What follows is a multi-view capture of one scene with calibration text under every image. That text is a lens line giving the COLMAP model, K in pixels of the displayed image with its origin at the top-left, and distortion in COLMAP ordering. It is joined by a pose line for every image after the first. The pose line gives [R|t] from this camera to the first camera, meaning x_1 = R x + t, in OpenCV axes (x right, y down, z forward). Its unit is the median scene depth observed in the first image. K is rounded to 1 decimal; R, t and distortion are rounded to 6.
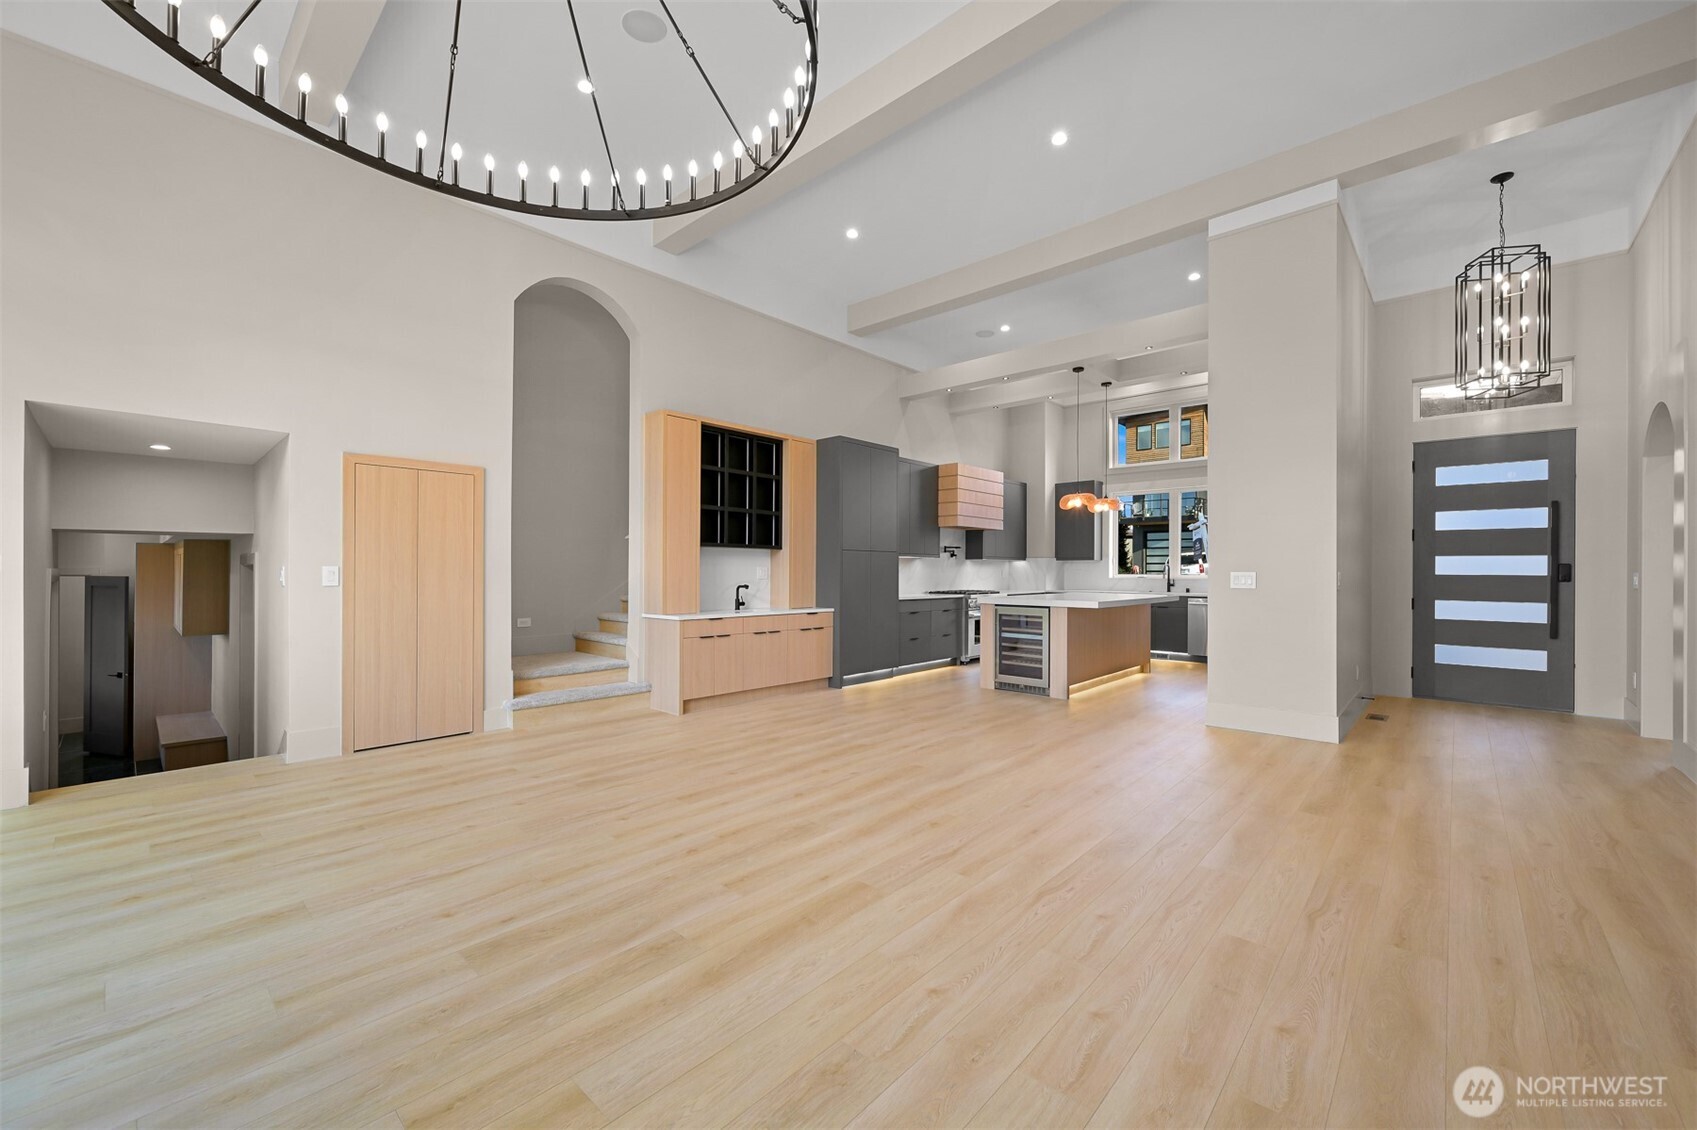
lens RADIAL K [[657.2, 0, 845.2], [0, 657.2, 570.1], [0, 0, 1]] dist [0.000725, 0.000134]
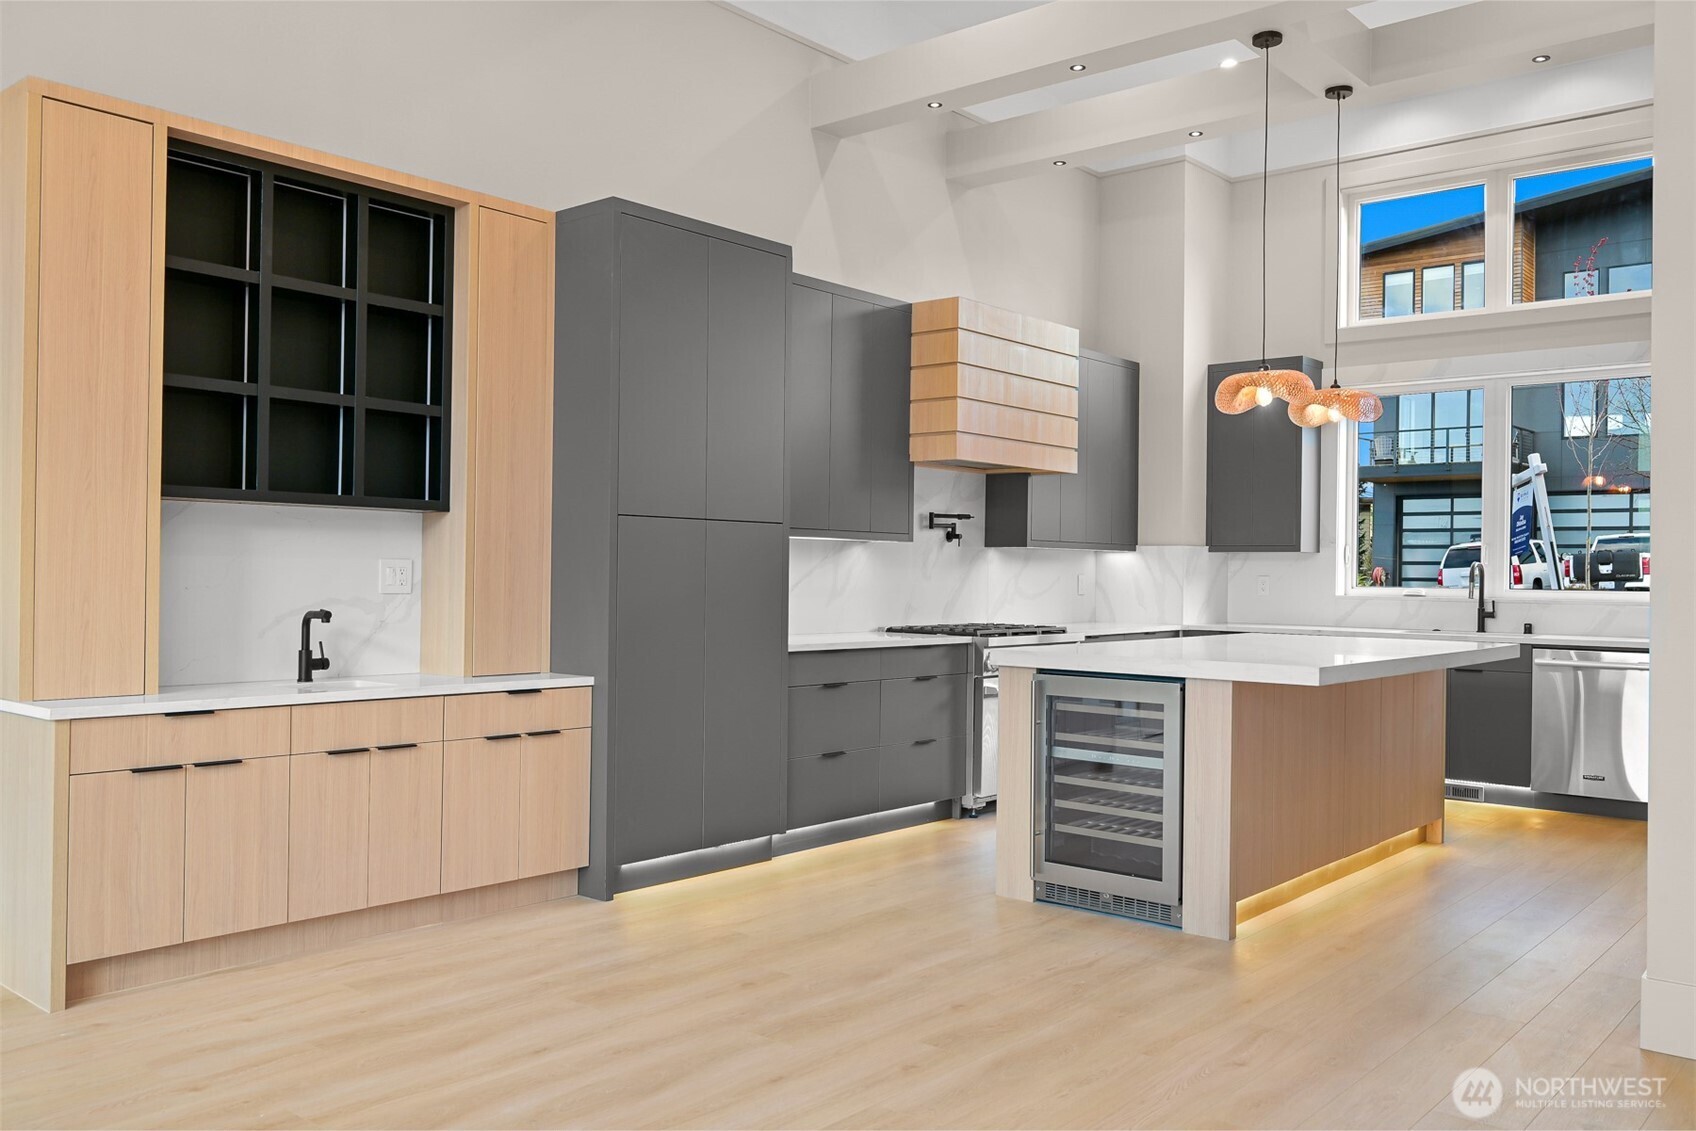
lens RADIAL K [[1361.7, 0, 848.0], [0, 1361.7, 565.5], [0, 0, 1]] dist [0.000982, -0.007278]
pose [[0.998866, 0.009802, 0.046591, 0.080219], [-0.009617, 0.999945, -0.004197, -0.000940], [-0.046630, 0.003744, 0.998905, 0.229853]]
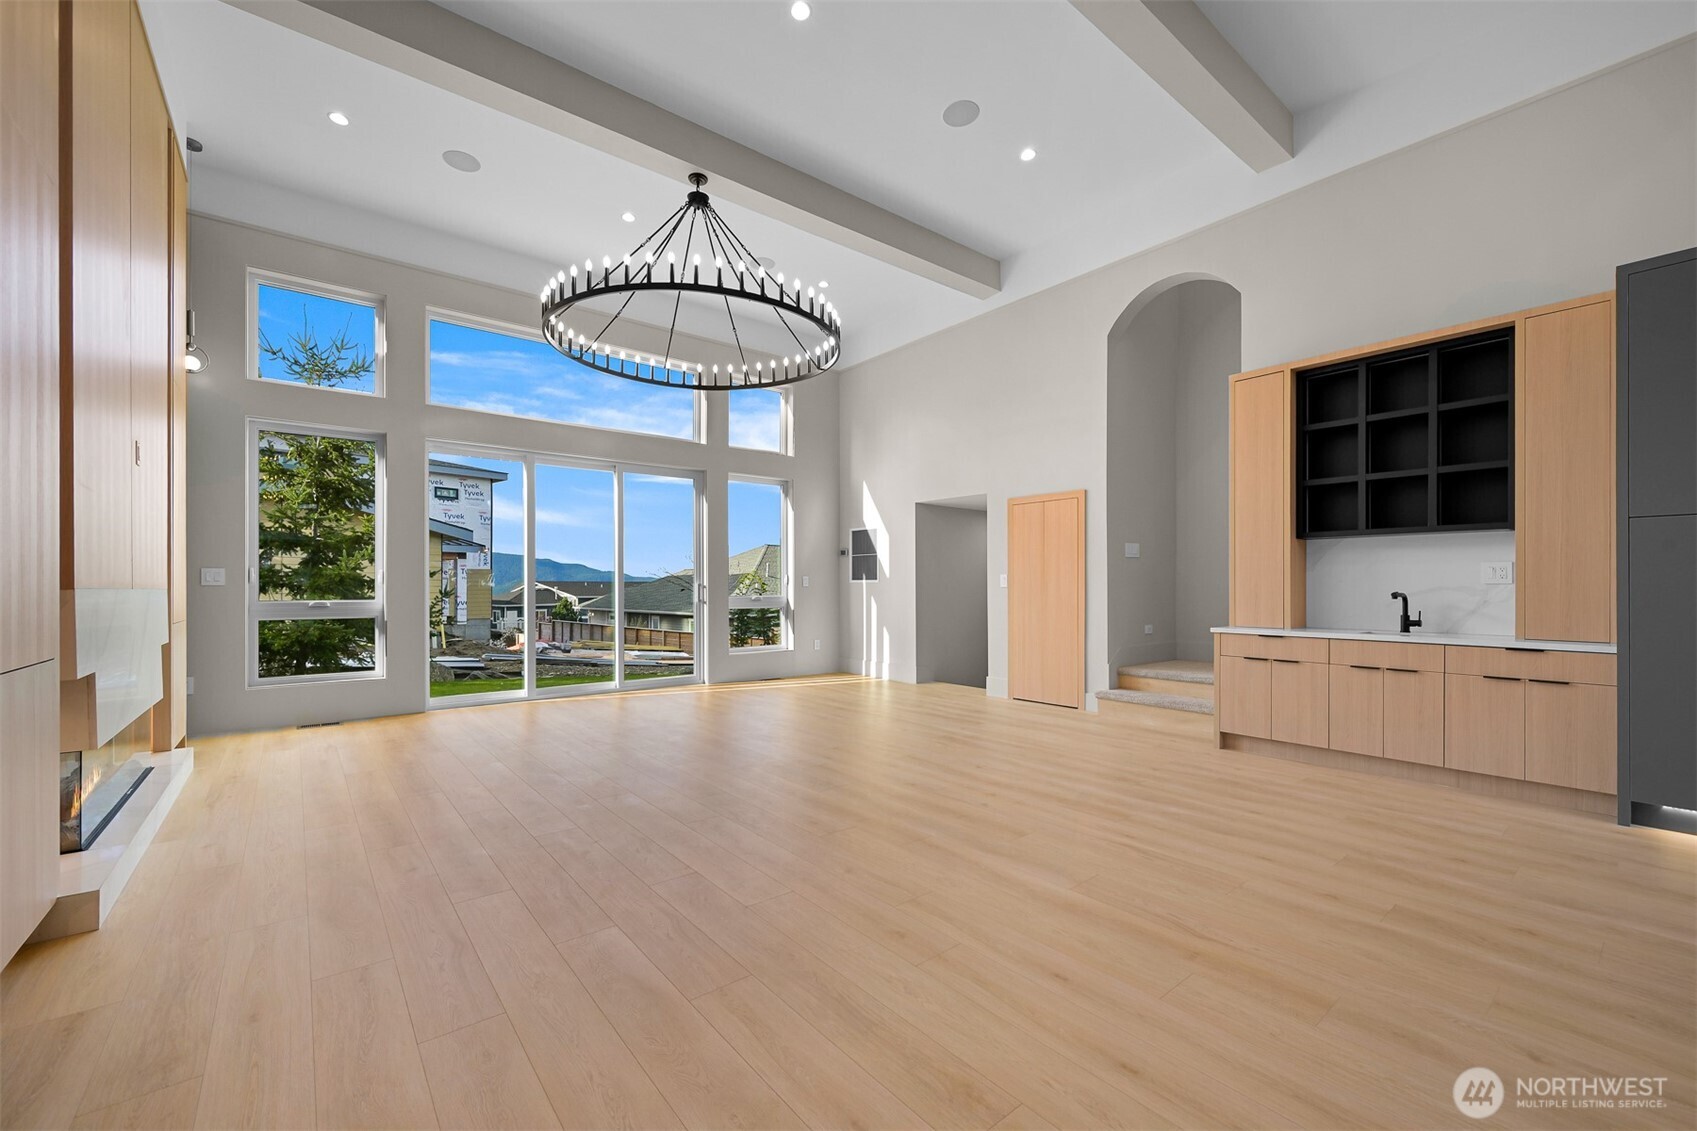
lens RADIAL K [[680.5, 0, 884.5], [0, 680.5, 588.8], [0, 0, 1]] dist [-0.002007, -0.000253]
pose [[-0.101618, -0.000653, -0.994823, 0.471966], [0.002037, 0.999998, -0.000865, 0.016035], [0.994821, -0.002115, -0.101616, 0.503174]]
